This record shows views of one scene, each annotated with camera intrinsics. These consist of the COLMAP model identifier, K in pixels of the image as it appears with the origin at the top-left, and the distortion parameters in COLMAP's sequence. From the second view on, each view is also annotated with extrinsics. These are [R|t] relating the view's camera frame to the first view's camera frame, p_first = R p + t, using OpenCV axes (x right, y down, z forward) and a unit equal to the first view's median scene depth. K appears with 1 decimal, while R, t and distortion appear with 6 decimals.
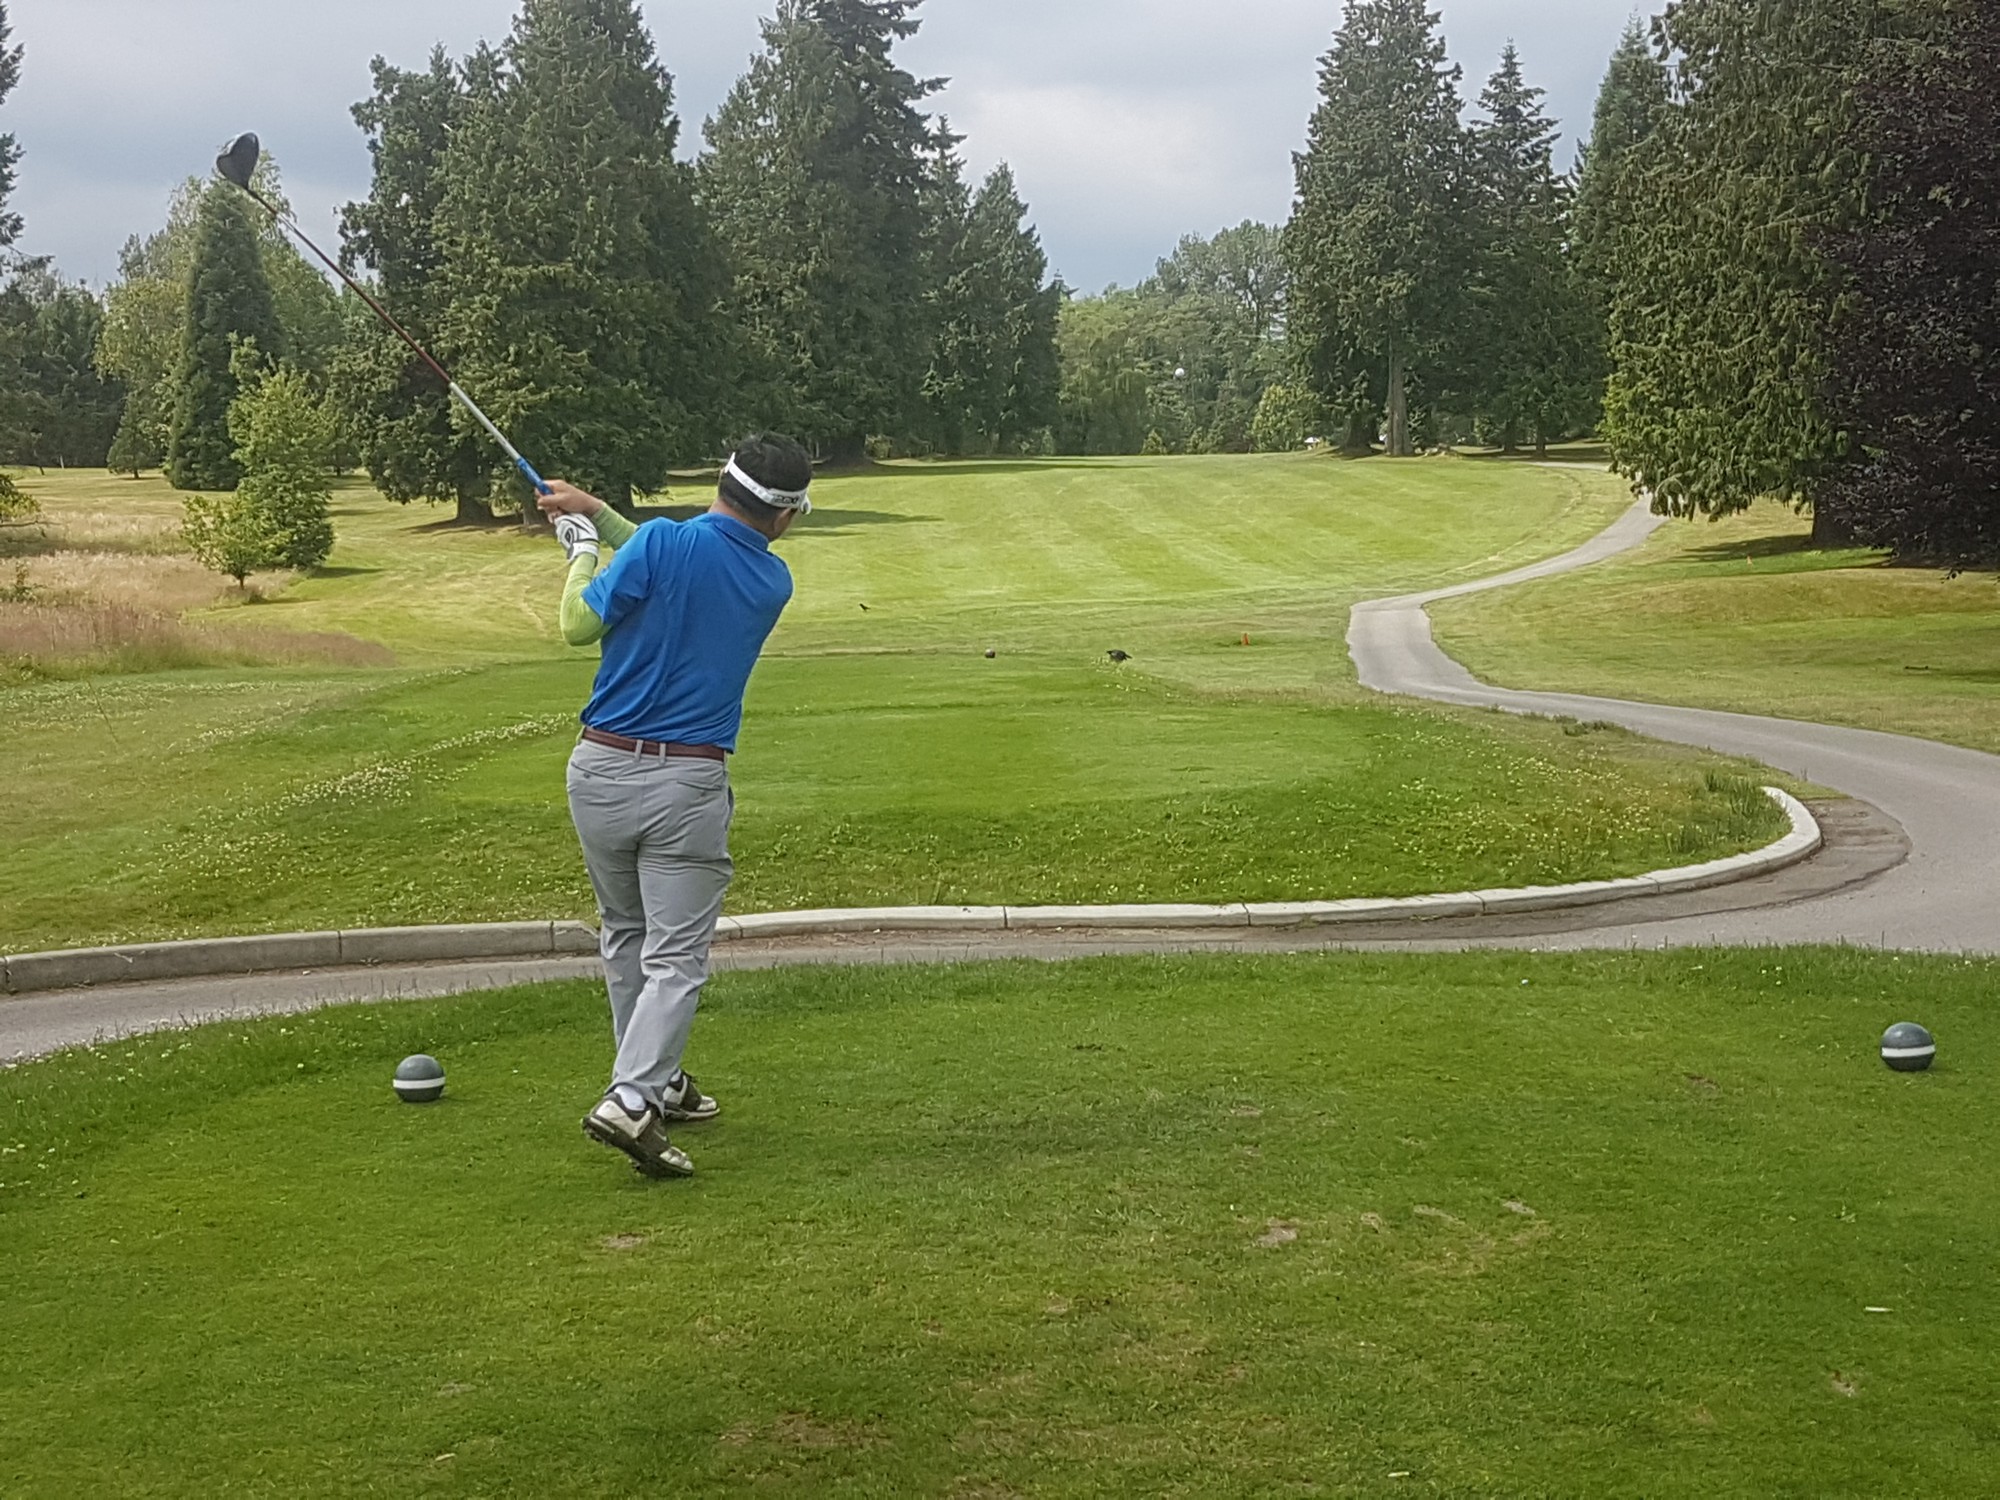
lens RADIAL K [[3190.9, 0, 913.6], [0, 3190.9, 792.1], [0, 0, 1]] dist [0.290466, -0.554748]
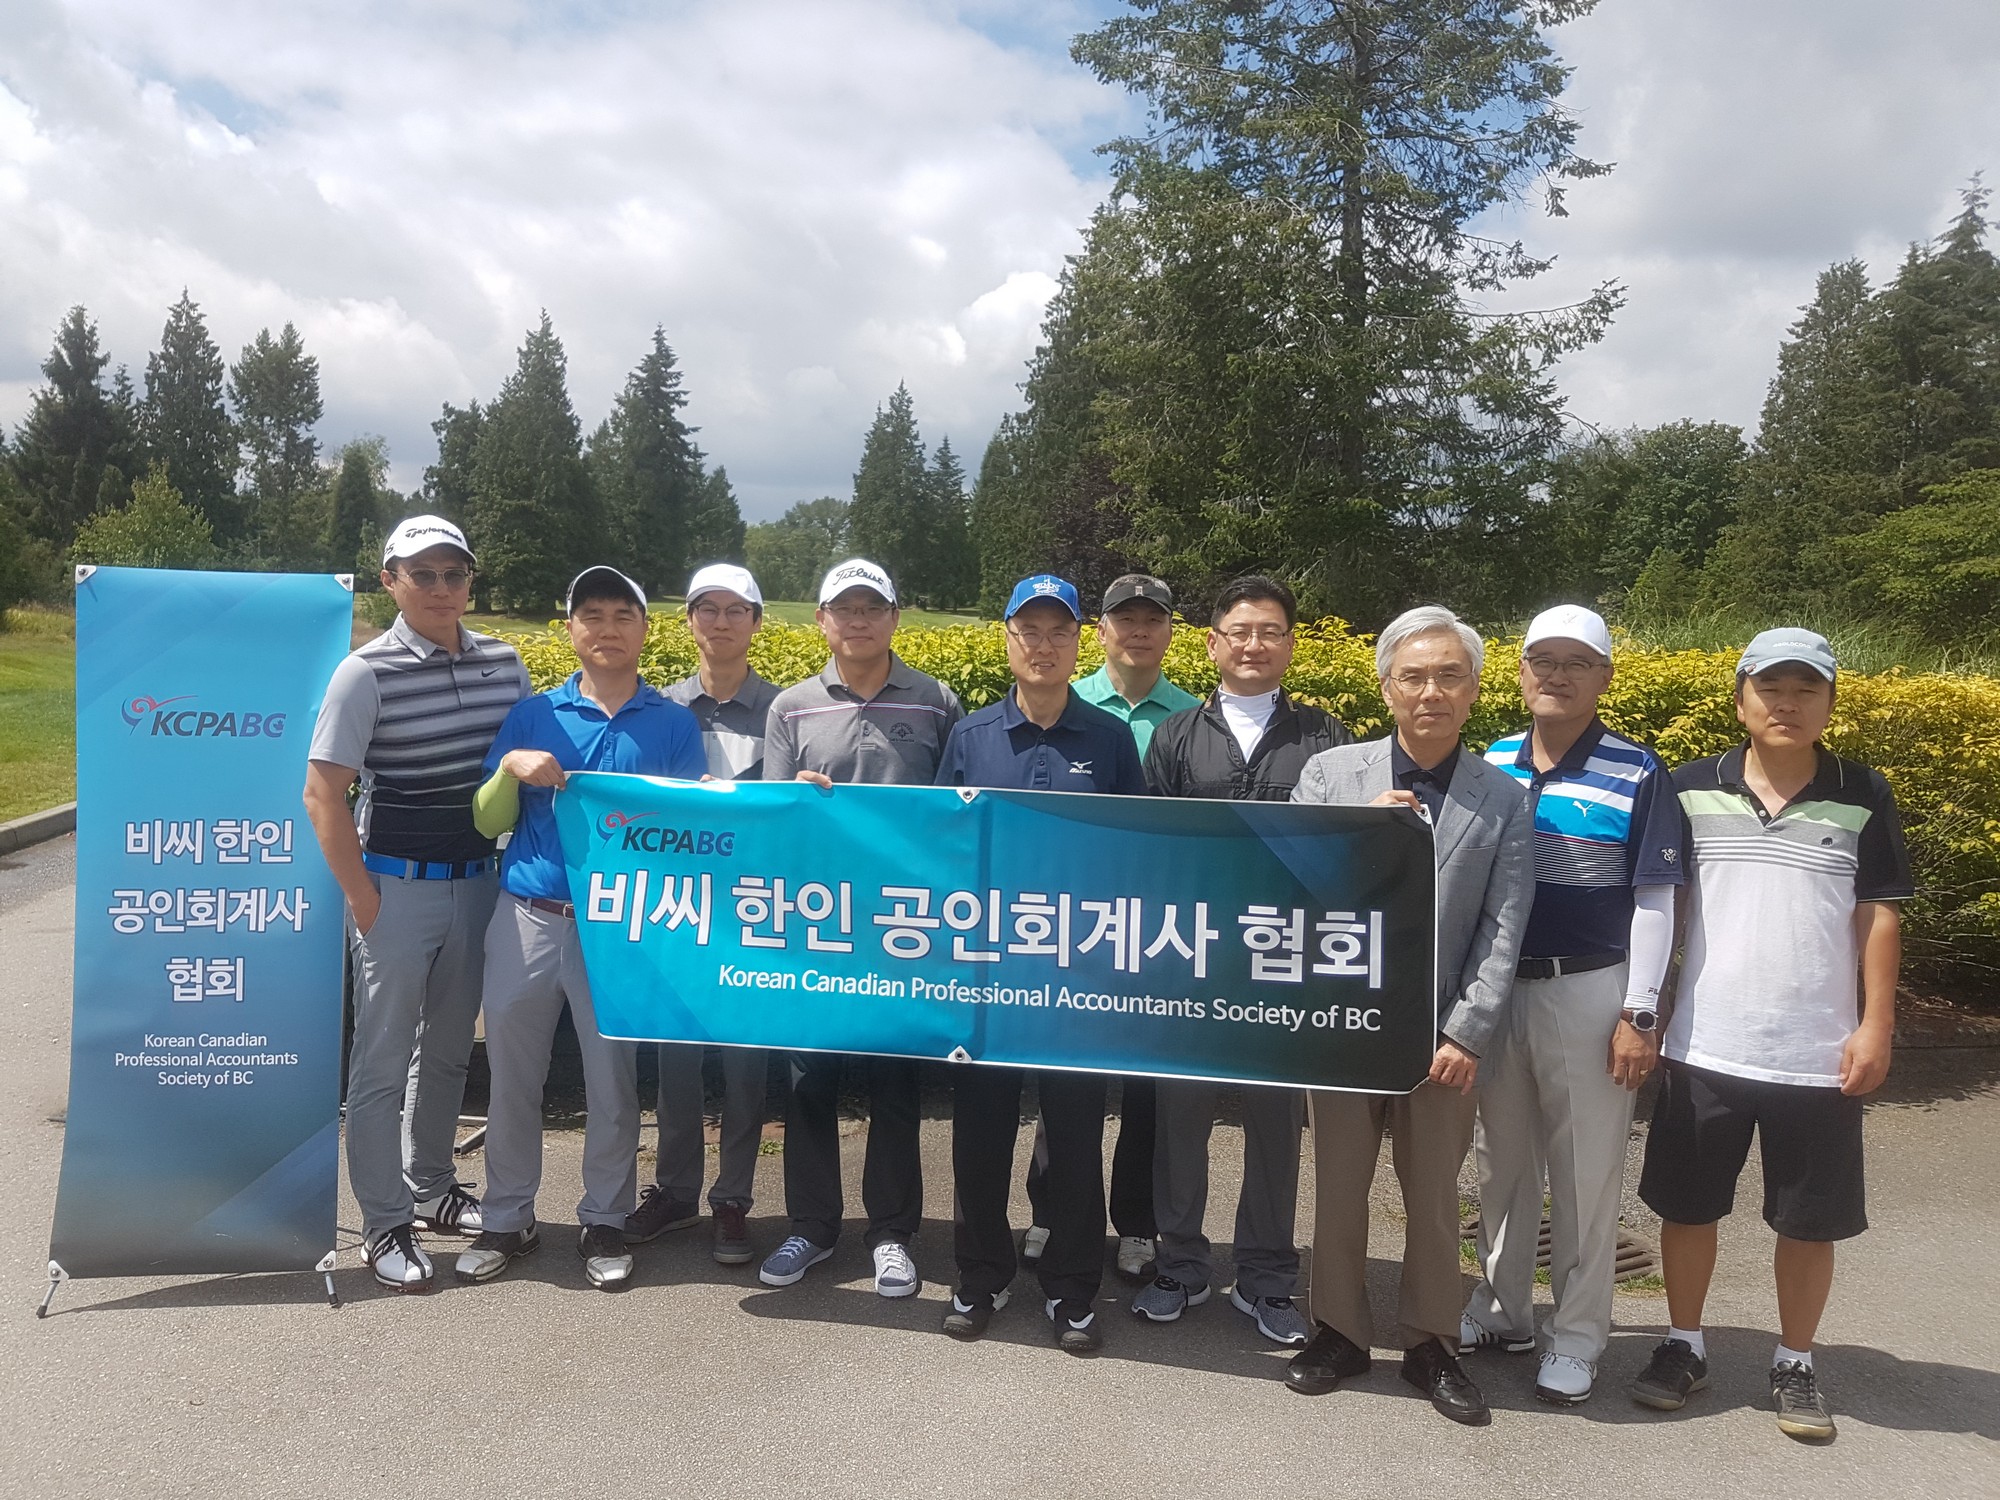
lens RADIAL K [[1548.3, 0, 948.7], [0, 1548.3, 744.9], [0, 0, 1]] dist [0.292007, -0.625160]
pose [[0.981486, 0.038553, 0.187613, -0.021993], [-0.035950, 0.999205, -0.017255, 0.014367], [-0.188129, 0.010191, 0.982091, -0.128681]]
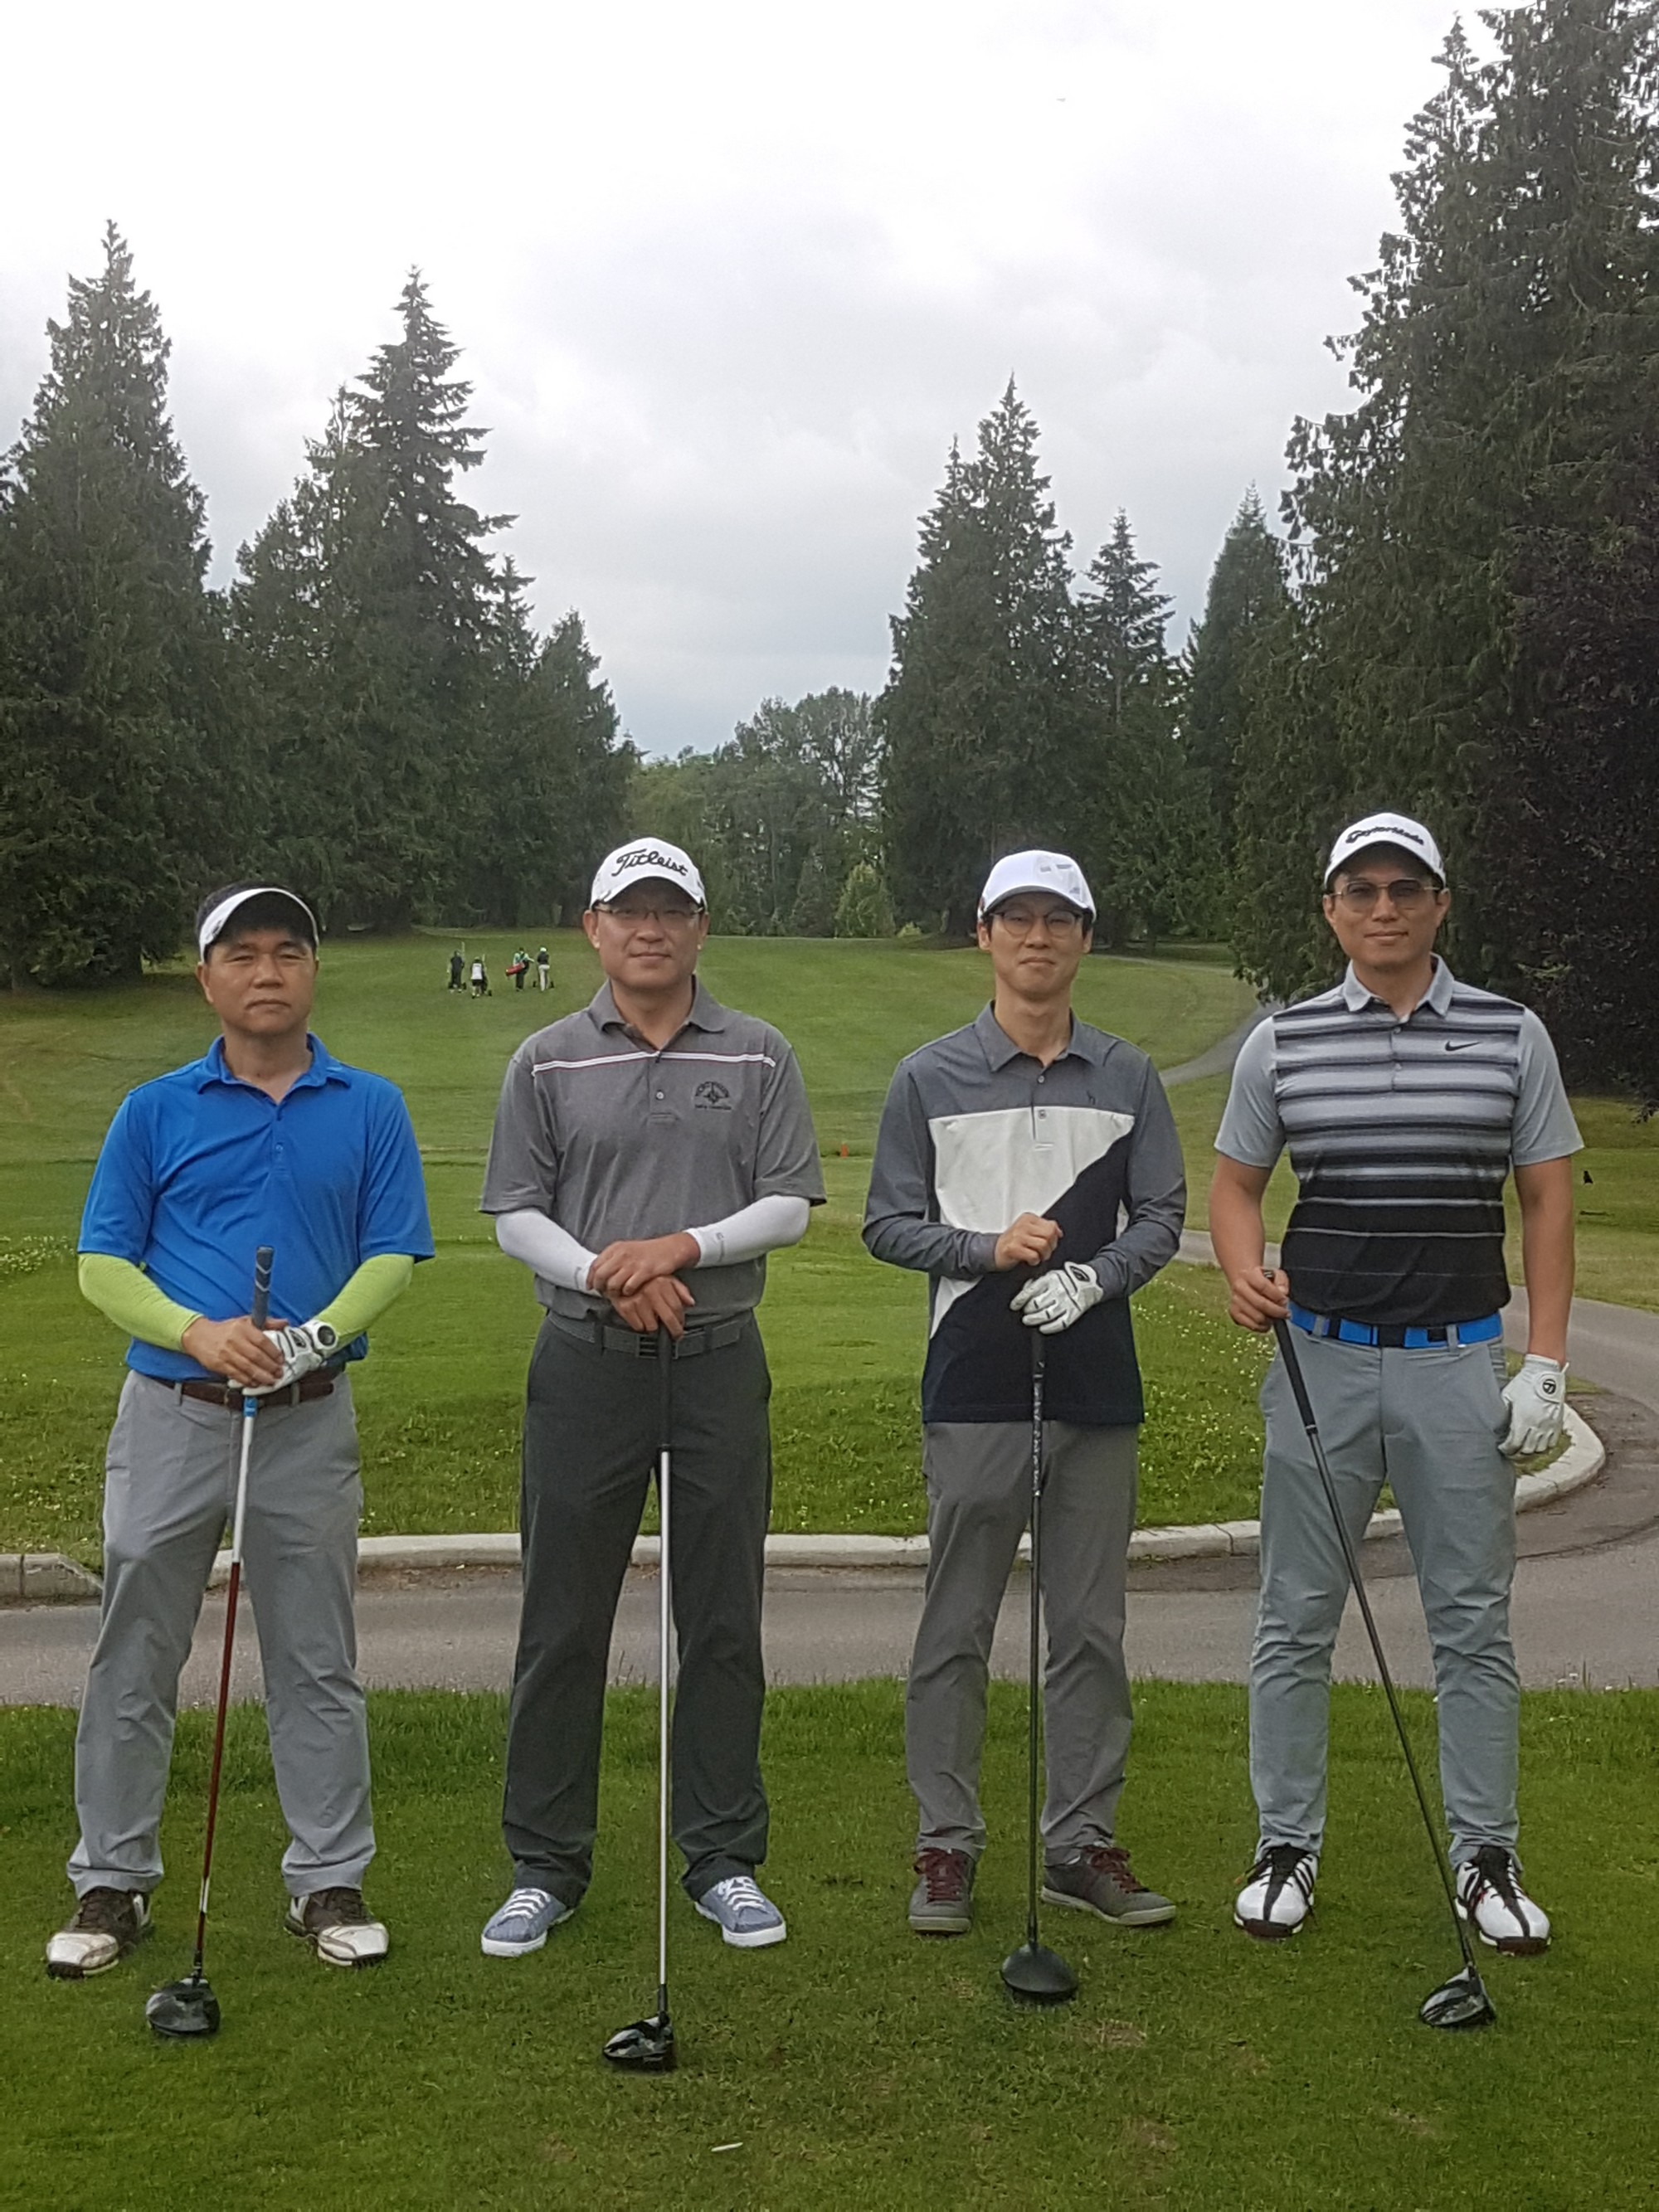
lens RADIAL K [[3529.4, 0, 821.8], [0, 3529.4, 1052.9], [0, 0, 1]] dist [0.290466, -0.554748]
pose [[0.994218, 0.031903, 0.102534, -0.001909], [-0.024635, 0.997145, -0.071385, -0.002309], [-0.104519, 0.068446, 0.992165, 0.015665]]
